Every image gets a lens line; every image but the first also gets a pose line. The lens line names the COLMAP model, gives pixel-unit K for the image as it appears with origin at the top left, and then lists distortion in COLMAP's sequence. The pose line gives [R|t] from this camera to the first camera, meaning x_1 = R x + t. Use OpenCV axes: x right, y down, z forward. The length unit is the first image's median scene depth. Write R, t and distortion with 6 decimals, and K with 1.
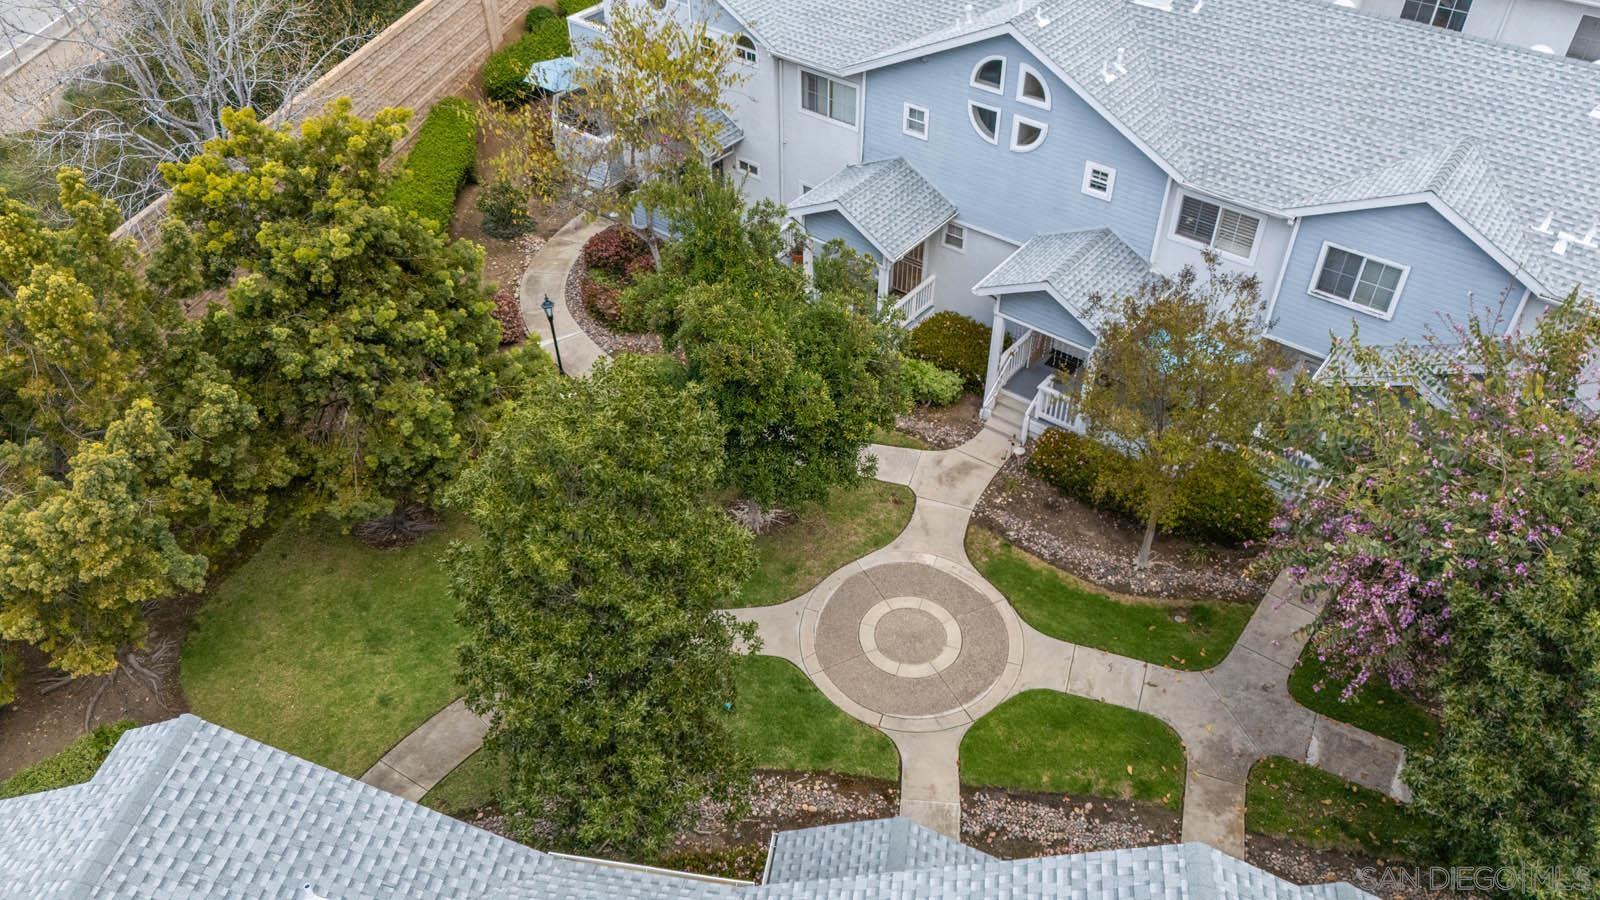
lens RADIAL K [[1160.4, 0, 800.0], [0, 1160.4, 450.0], [0, 0, 1]] dist [0.058766, 0.000022]
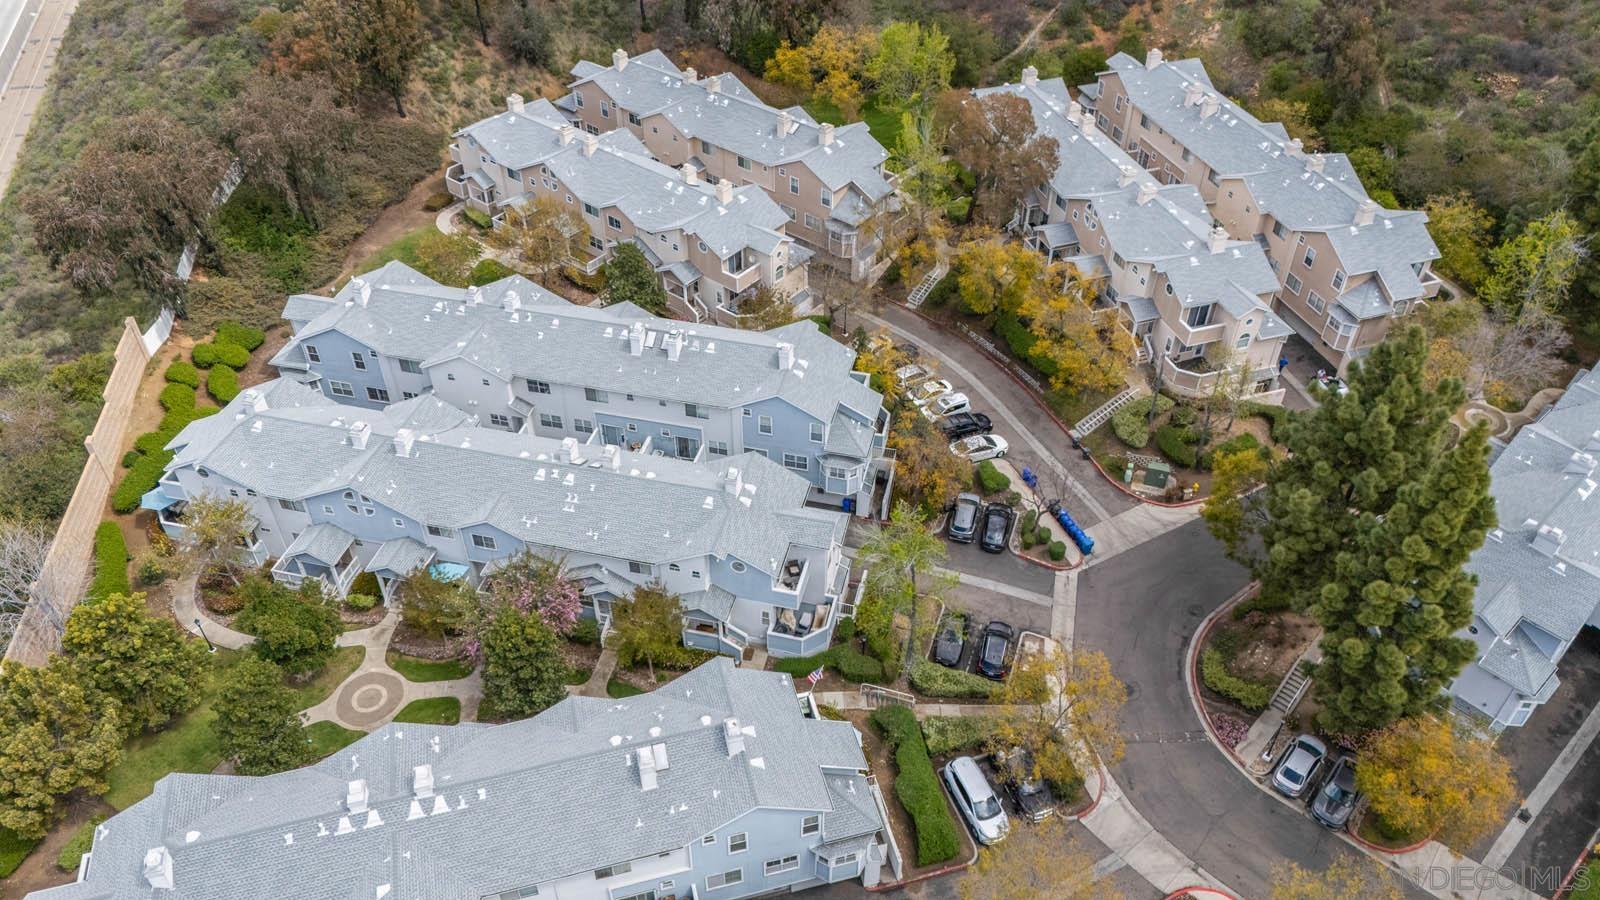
lens RADIAL K [[1094.8, 0, 800.0], [0, 1094.8, 450.0], [0, 0, 1]] dist [0.001011, -0.000186]
pose [[0.898899, -0.262477, 0.350838, 0.253247], [0.270430, 0.962358, 0.027101, -0.215679], [-0.344745, 0.070516, 0.936044, -1.924244]]
